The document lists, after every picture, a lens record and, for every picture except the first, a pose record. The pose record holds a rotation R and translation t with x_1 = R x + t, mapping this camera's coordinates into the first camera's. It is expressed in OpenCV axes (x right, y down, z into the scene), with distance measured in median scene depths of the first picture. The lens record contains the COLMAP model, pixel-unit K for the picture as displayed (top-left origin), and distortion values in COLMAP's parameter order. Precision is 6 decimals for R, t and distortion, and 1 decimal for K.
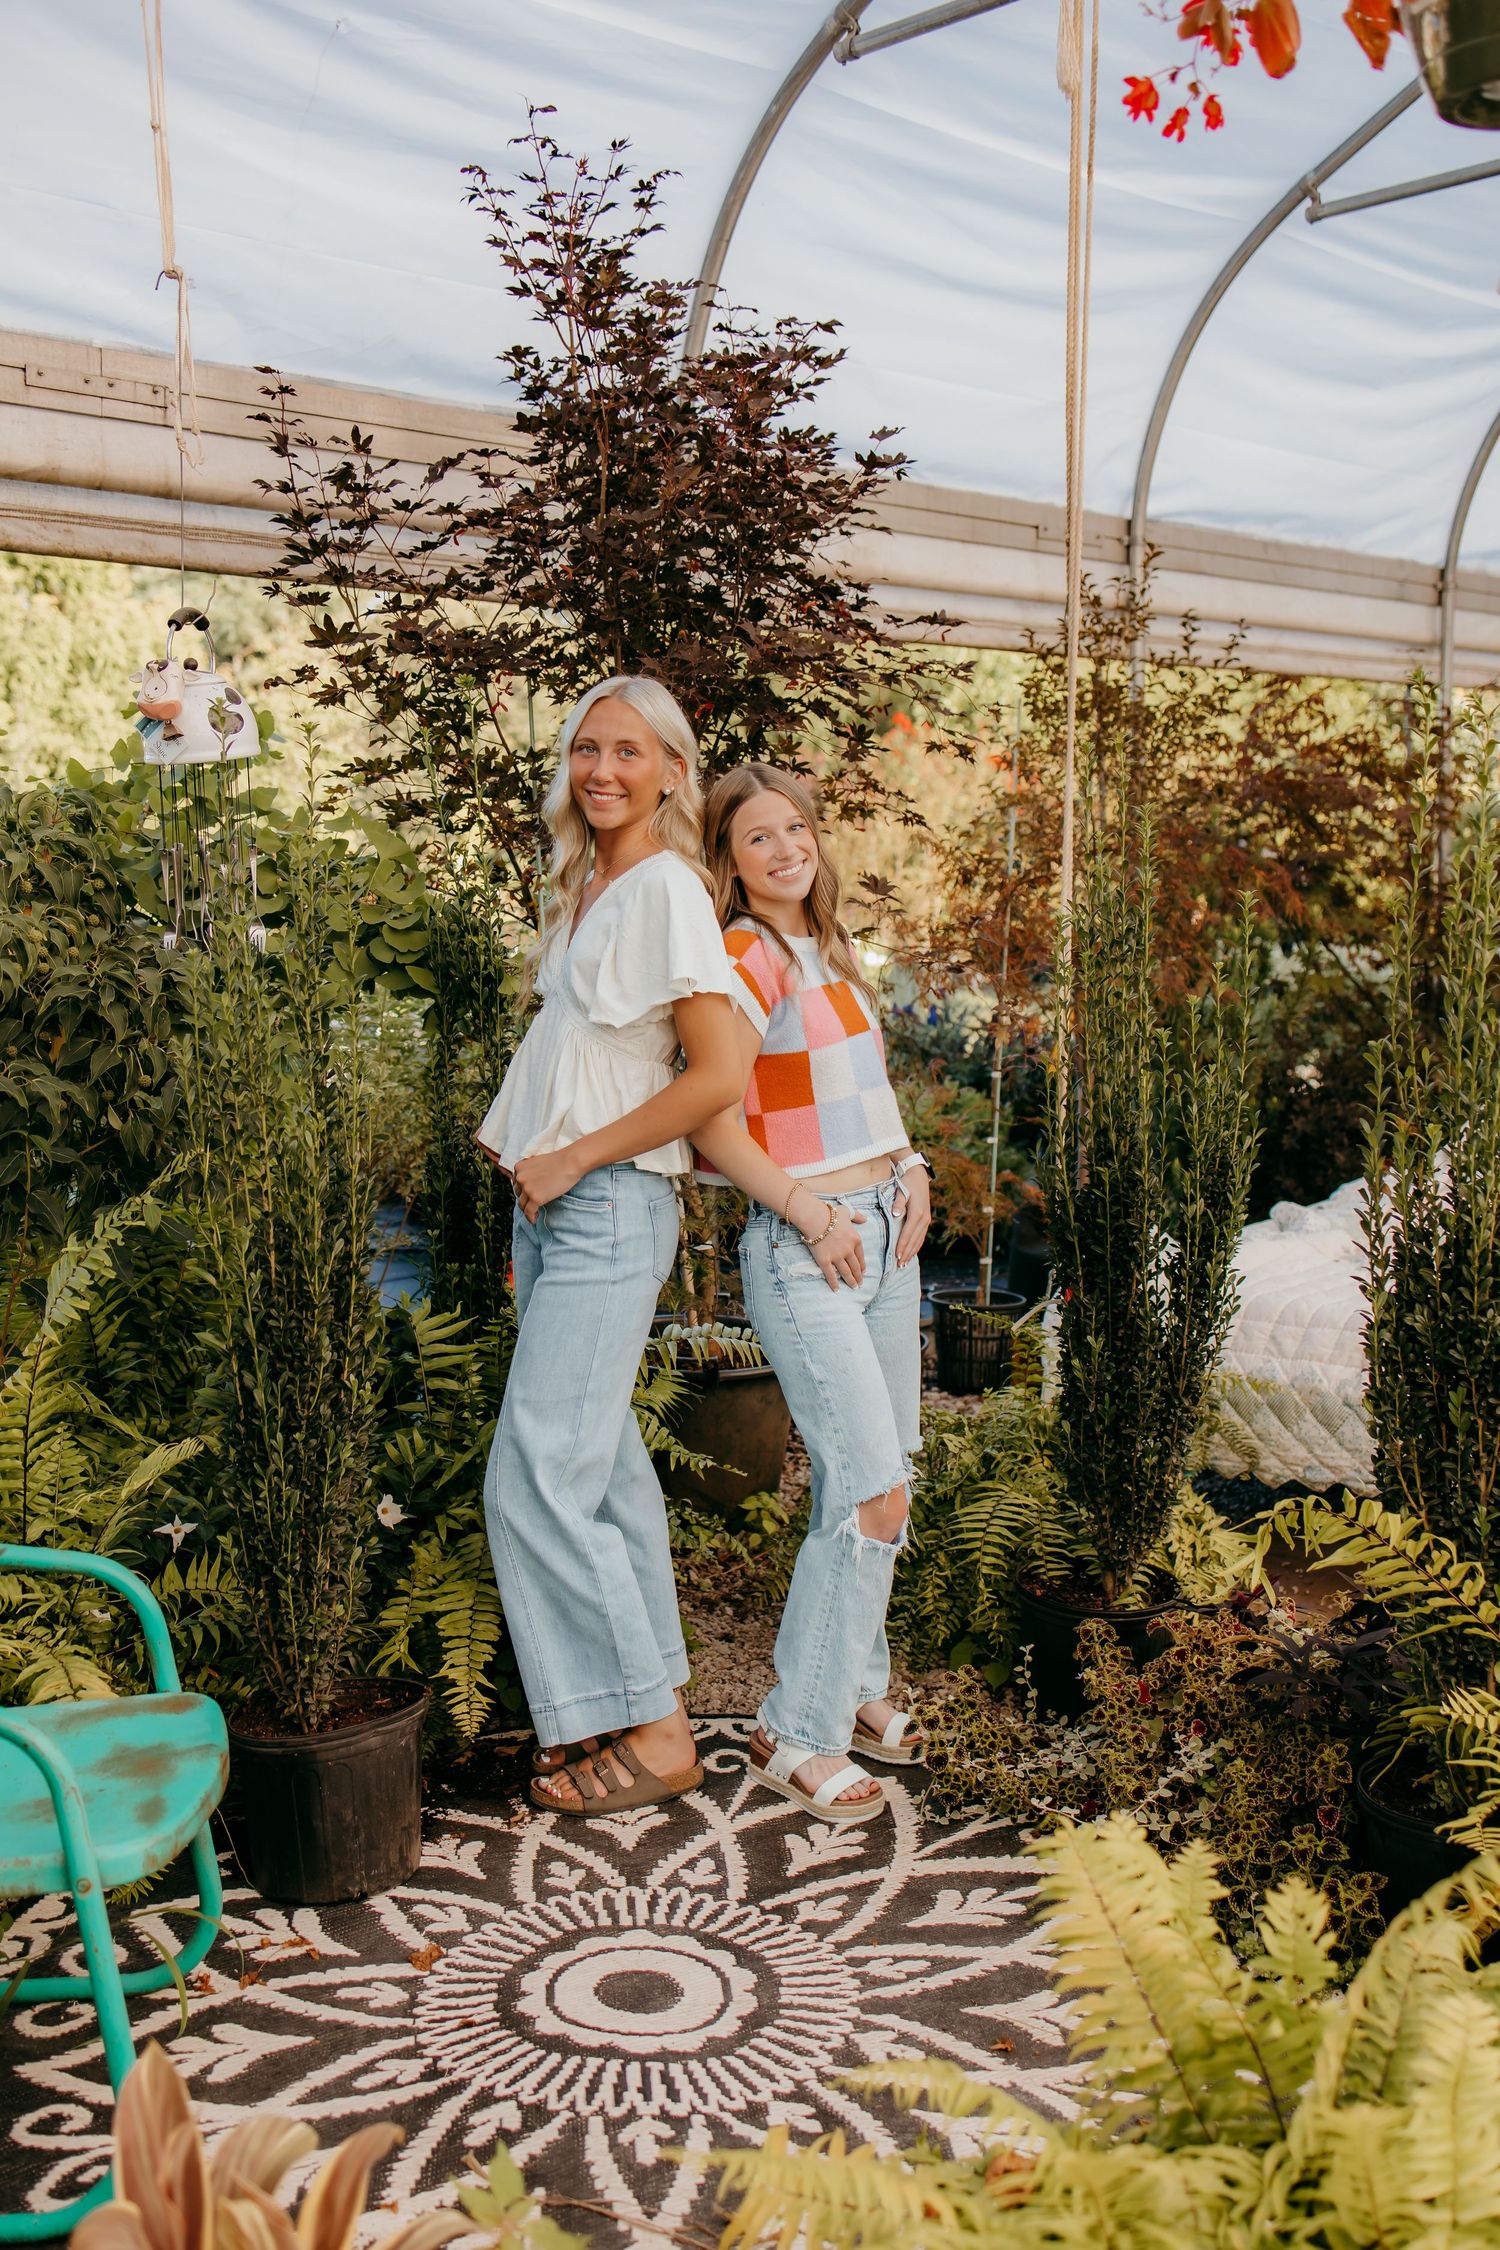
lens RADIAL K [[2266.4, 0, 750.0], [0, 2266.4, 1125.0], [0, 0, 1]] dist [0.012164, 0.045284]
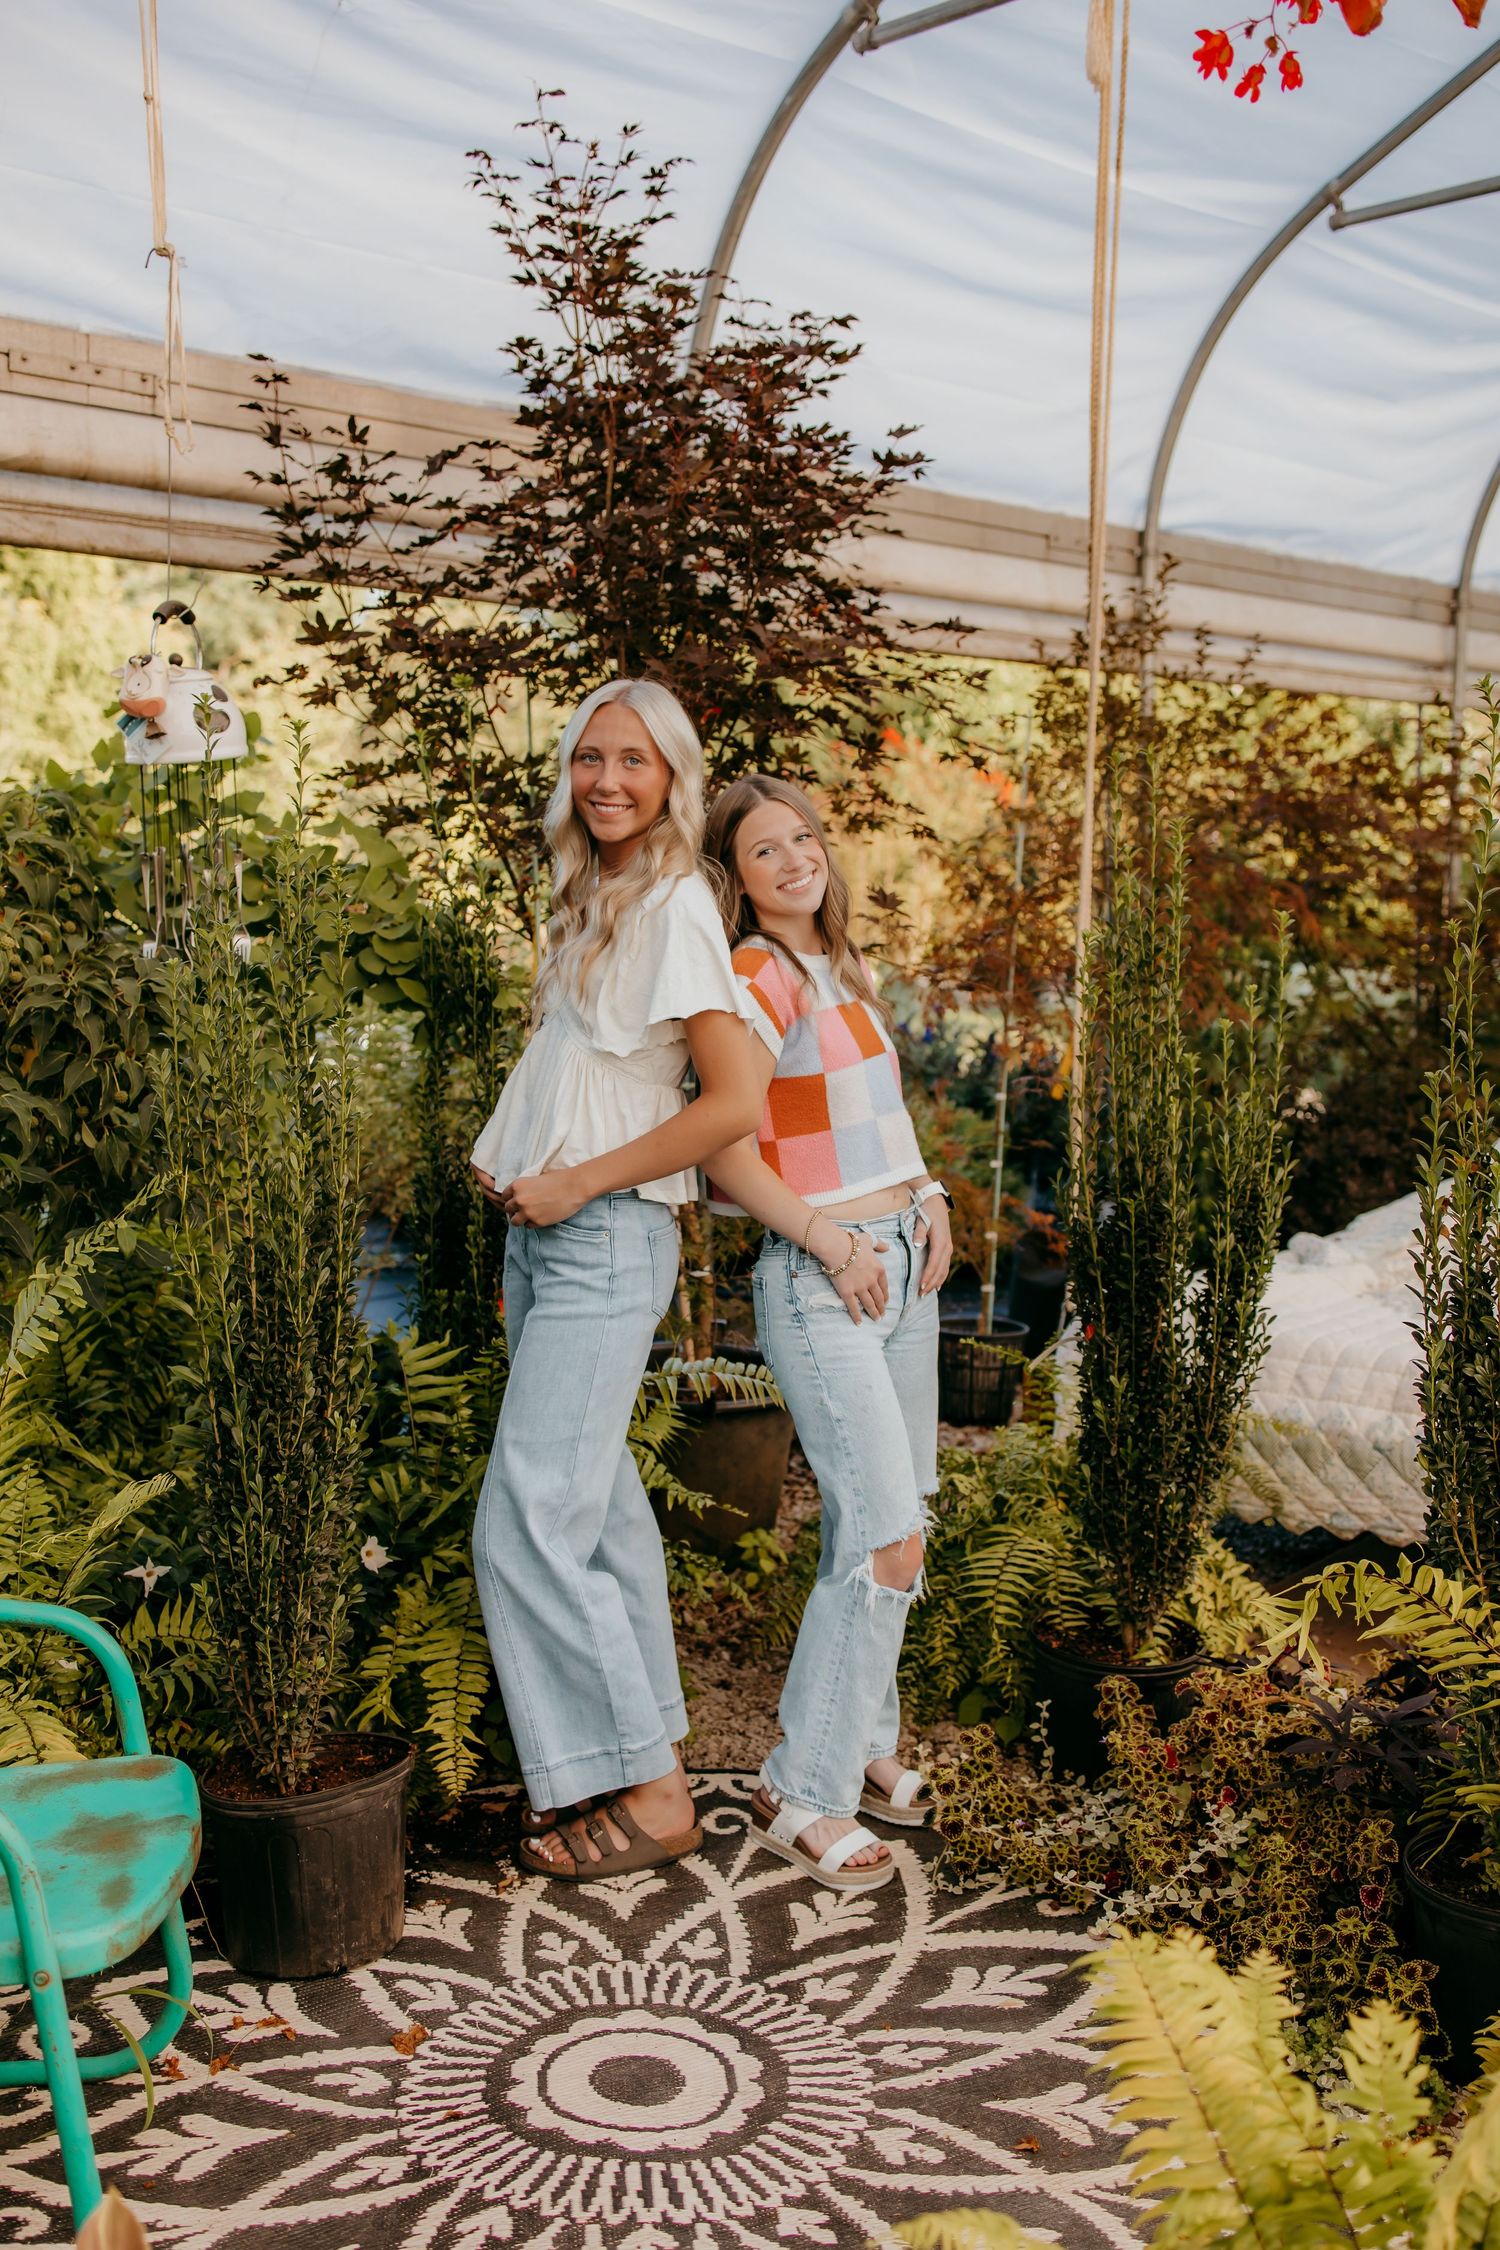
lens RADIAL K [[2256.5, 0, 750.0], [0, 2256.5, 1125.0], [0, 0, 1]] dist [-0.014077, 0.048877]
pose [[0.999891, 0.011699, 0.008984, -0.010607], [-0.011647, 0.999915, -0.005813, -0.004583], [-0.009051, 0.005708, 0.999943, 0.048133]]
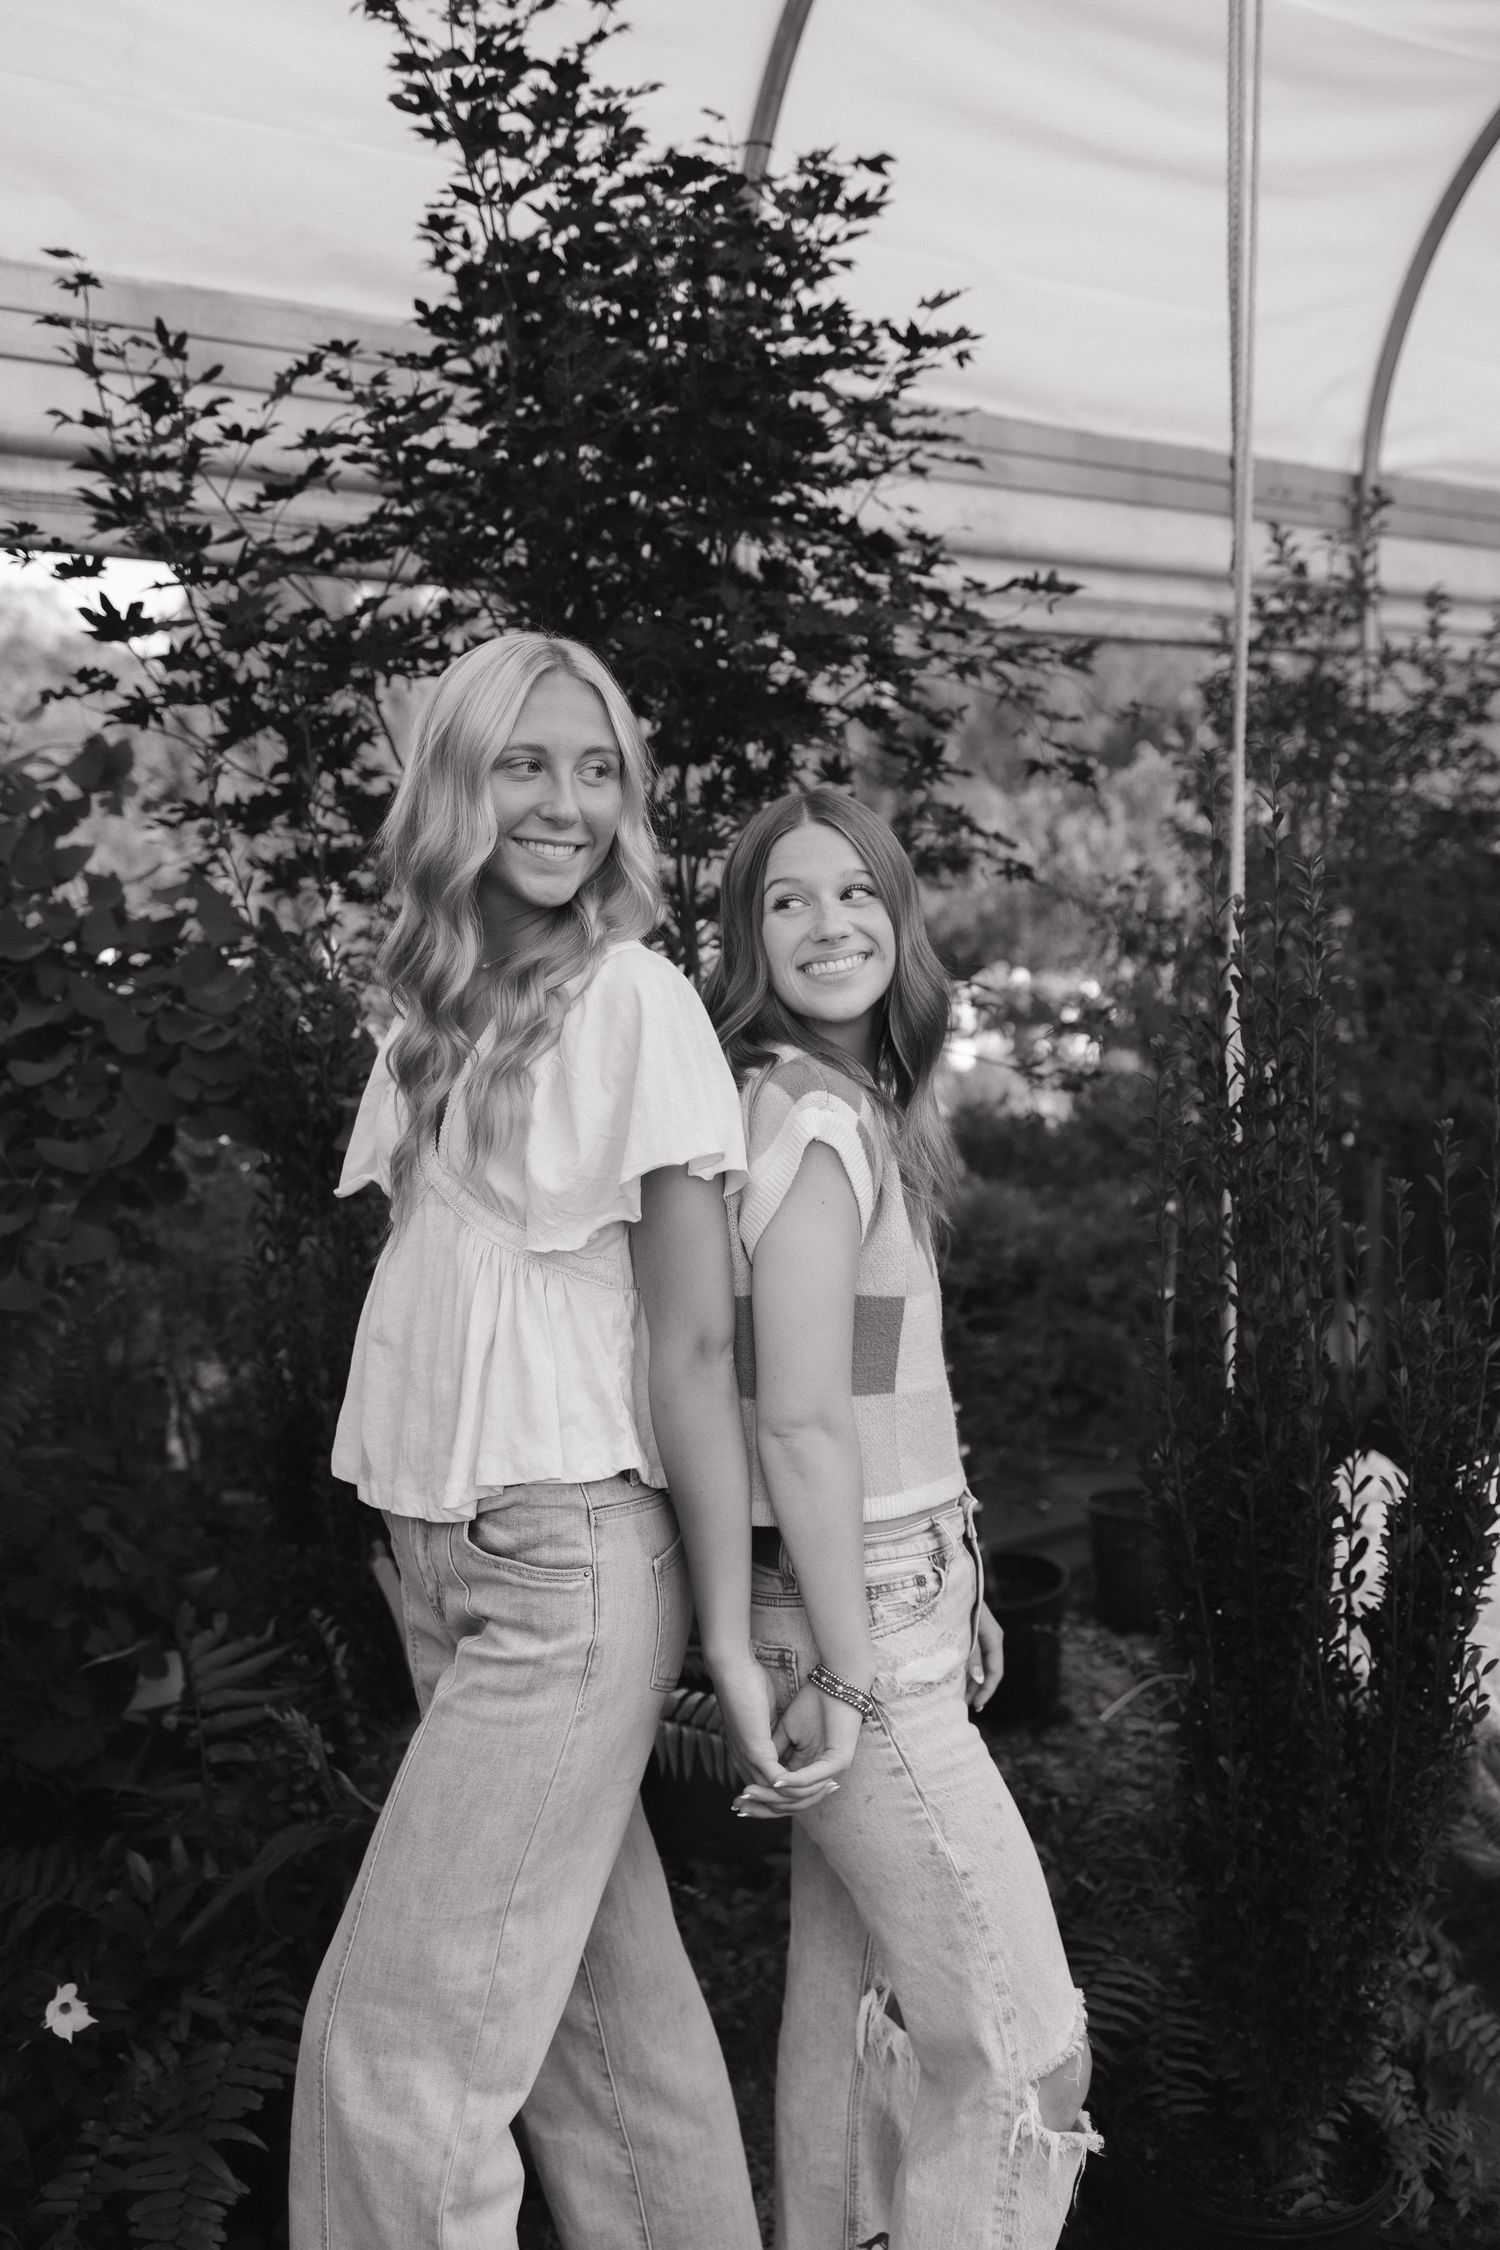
lens RADIAL K [[2246.2, 0, 750.0], [0, 2246.2, 1125.0], [0, 0, 1]] dist [0.003753, -0.002641]
pose [[0.992842, -0.002538, -0.119408, 0.083190], [0.000527, 0.999857, -0.016875, -0.051755], [0.119433, 0.016692, 0.992702, 0.346770]]
